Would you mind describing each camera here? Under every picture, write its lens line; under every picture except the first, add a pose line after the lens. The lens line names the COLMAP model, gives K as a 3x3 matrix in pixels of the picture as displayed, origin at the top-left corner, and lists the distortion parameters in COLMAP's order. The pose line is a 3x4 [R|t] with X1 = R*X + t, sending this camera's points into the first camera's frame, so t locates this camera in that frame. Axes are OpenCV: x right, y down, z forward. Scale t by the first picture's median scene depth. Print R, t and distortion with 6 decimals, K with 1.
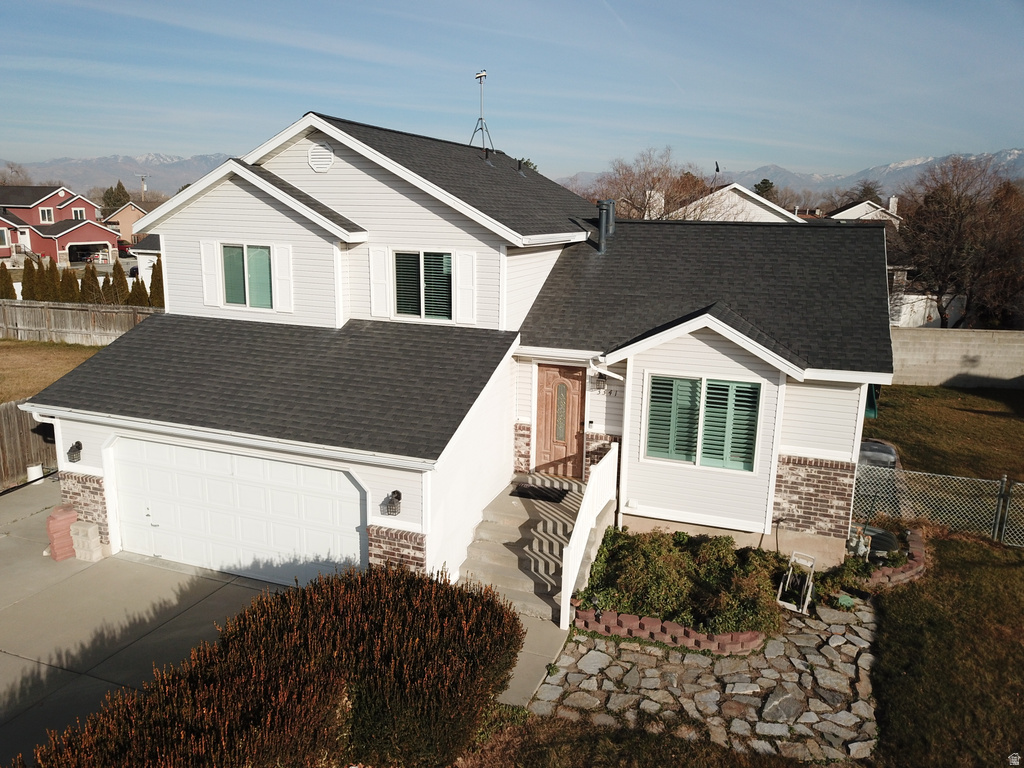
lens RADIAL K [[781.9, 0, 496.1], [0, 781.9, 369.9], [0, 0, 1]] dist [0.005551, -0.000349]
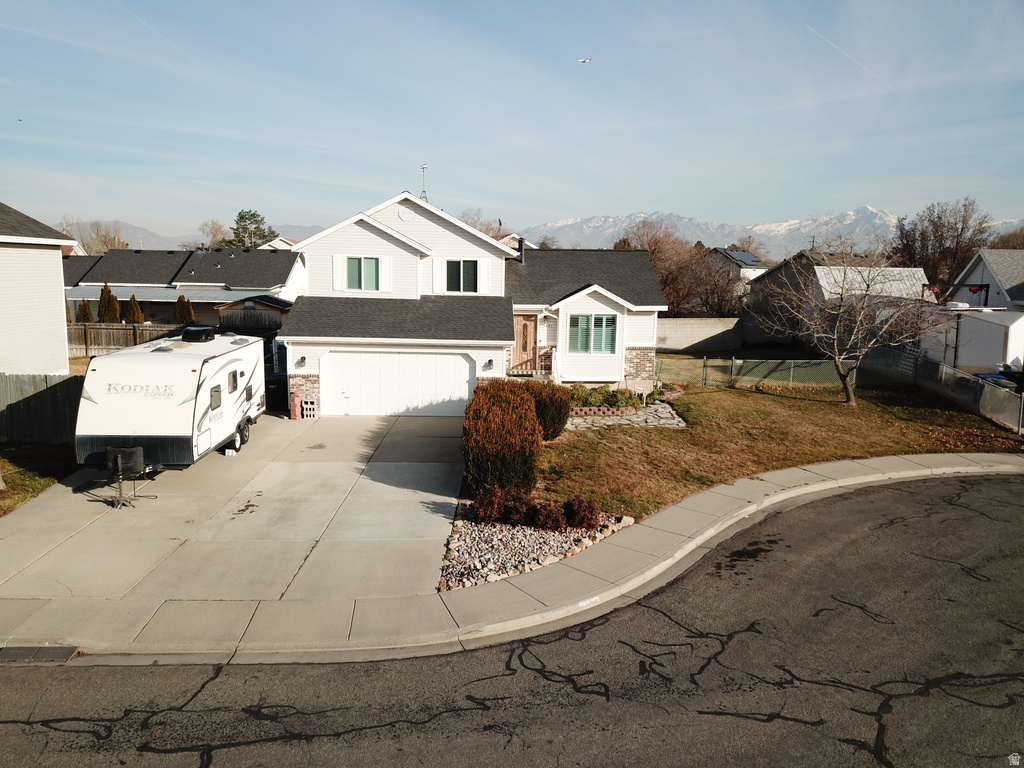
lens RADIAL K [[780.3, 0, 506.8], [0, 780.3, 376.9], [0, 0, 1]] dist [0.010085, -0.001726]
pose [[0.921228, -0.052983, 0.385399, -0.810674], [0.076874, 0.995940, -0.046836, 0.266606], [-0.381352, 0.072774, 0.921561, -0.936090]]
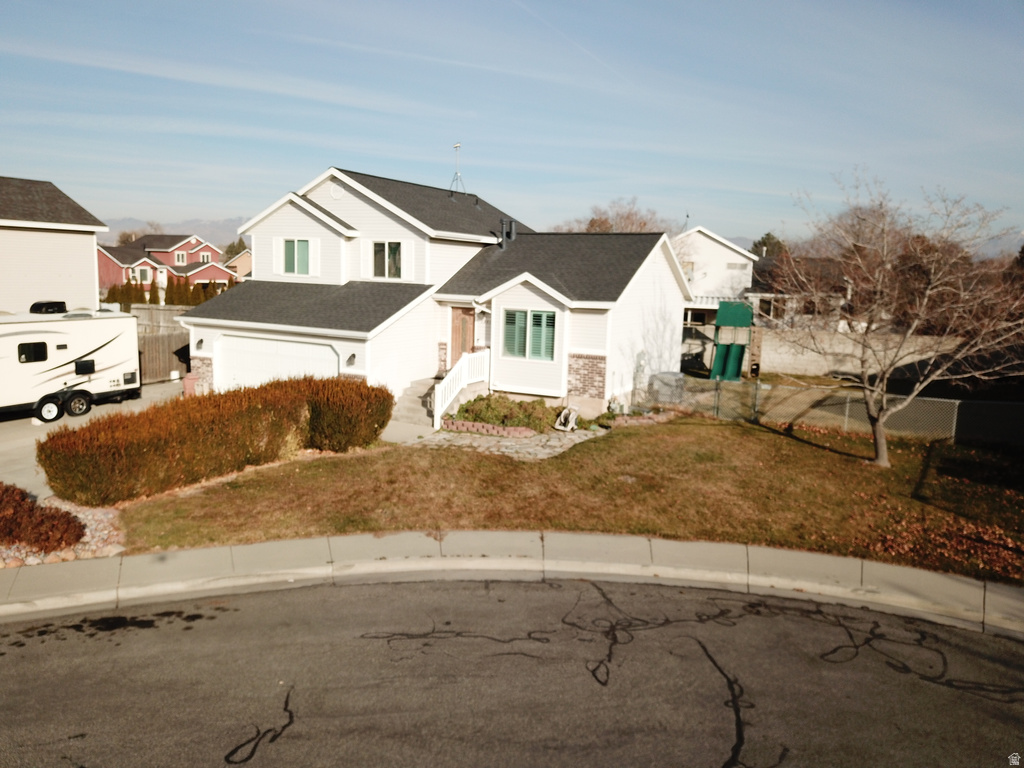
lens RADIAL K [[785.4, 0, 512.0], [0, 785.4, 384.0], [0, 0, 1]] dist [-0.010280, -0.003260]
pose [[0.993752, 0.032788, -0.106689, 0.406749], [-0.039542, 0.997304, -0.061817, 0.284917], [0.104375, 0.065649, 0.992369, -0.773576]]
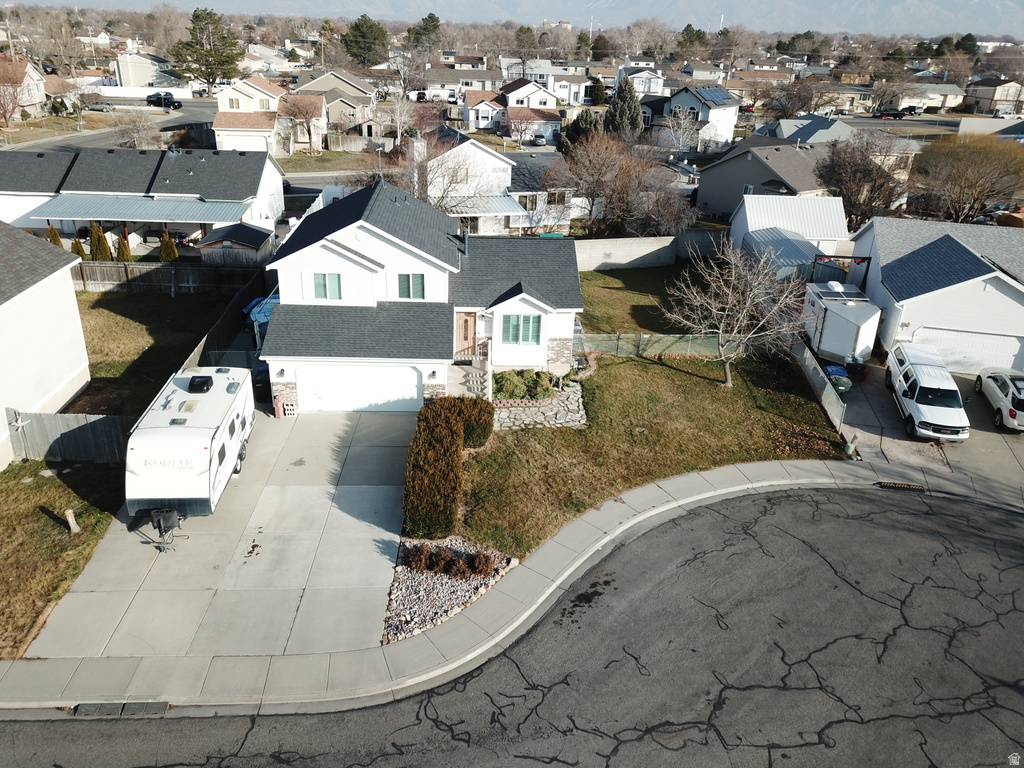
lens RADIAL K [[780.3, 0, 506.8], [0, 780.3, 376.9], [0, 0, 1]] dist [0.010085, -0.001726]
pose [[0.912222, -0.149396, 0.381486, -0.818242], [0.061647, 0.970595, 0.232689, -0.394610], [-0.405032, -0.188747, 0.894608, -1.396683]]
